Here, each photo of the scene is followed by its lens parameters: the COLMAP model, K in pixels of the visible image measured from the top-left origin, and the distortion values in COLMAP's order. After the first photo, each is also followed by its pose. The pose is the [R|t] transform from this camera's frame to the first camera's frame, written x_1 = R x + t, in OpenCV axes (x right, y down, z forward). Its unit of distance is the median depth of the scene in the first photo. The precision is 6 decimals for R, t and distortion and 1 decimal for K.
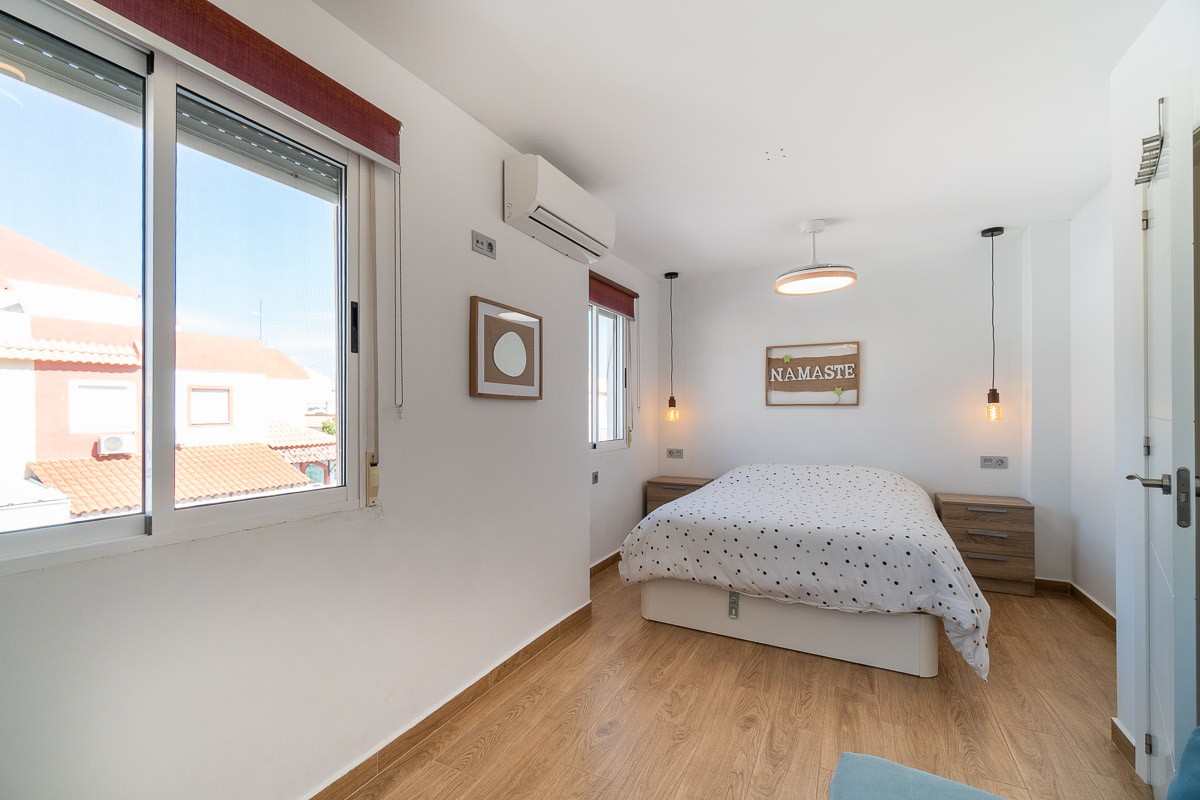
lens RADIAL K [[523.7, 0, 577.0], [0, 523.7, 410.7], [0, 0, 1]] dist [-0.002826, 0.001610]
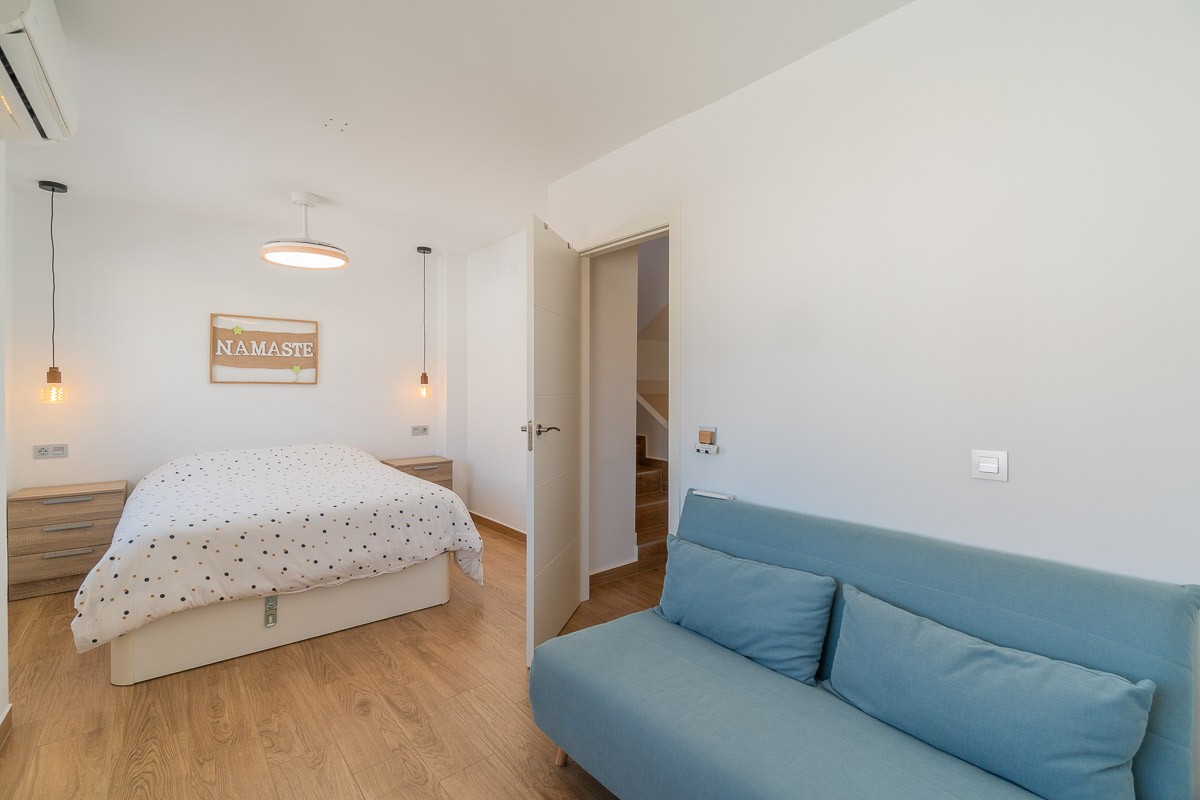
lens RADIAL K [[523.7, 0, 598.1], [0, 523.7, 393.4], [0, 0, 1]] dist [-0.002826, 0.001610]
pose [[0.372808, -0.002597, 0.927905, -0.316933], [-0.004101, 0.999982, 0.004446, 0.001414], [-0.927899, -0.005463, 0.372791, 0.175562]]
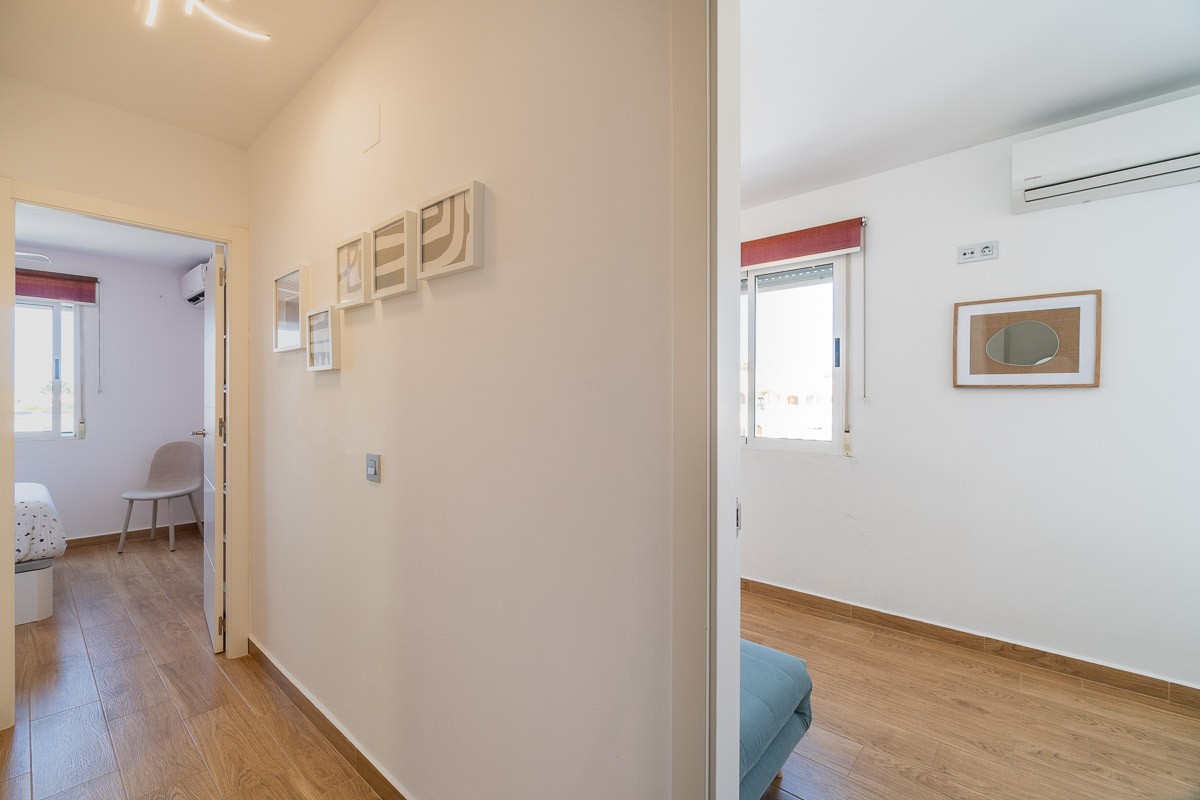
lens RADIAL K [[523.7, 0, 598.5], [0, 523.7, 401.2], [0, 0, 1]] dist [-0.002826, 0.001610]
pose [[-0.233079, 0.004097, -0.972449, 0.918692], [0.000580, 0.999992, 0.004074, -0.001595], [0.972458, 0.000385, -0.233079, 0.391217]]
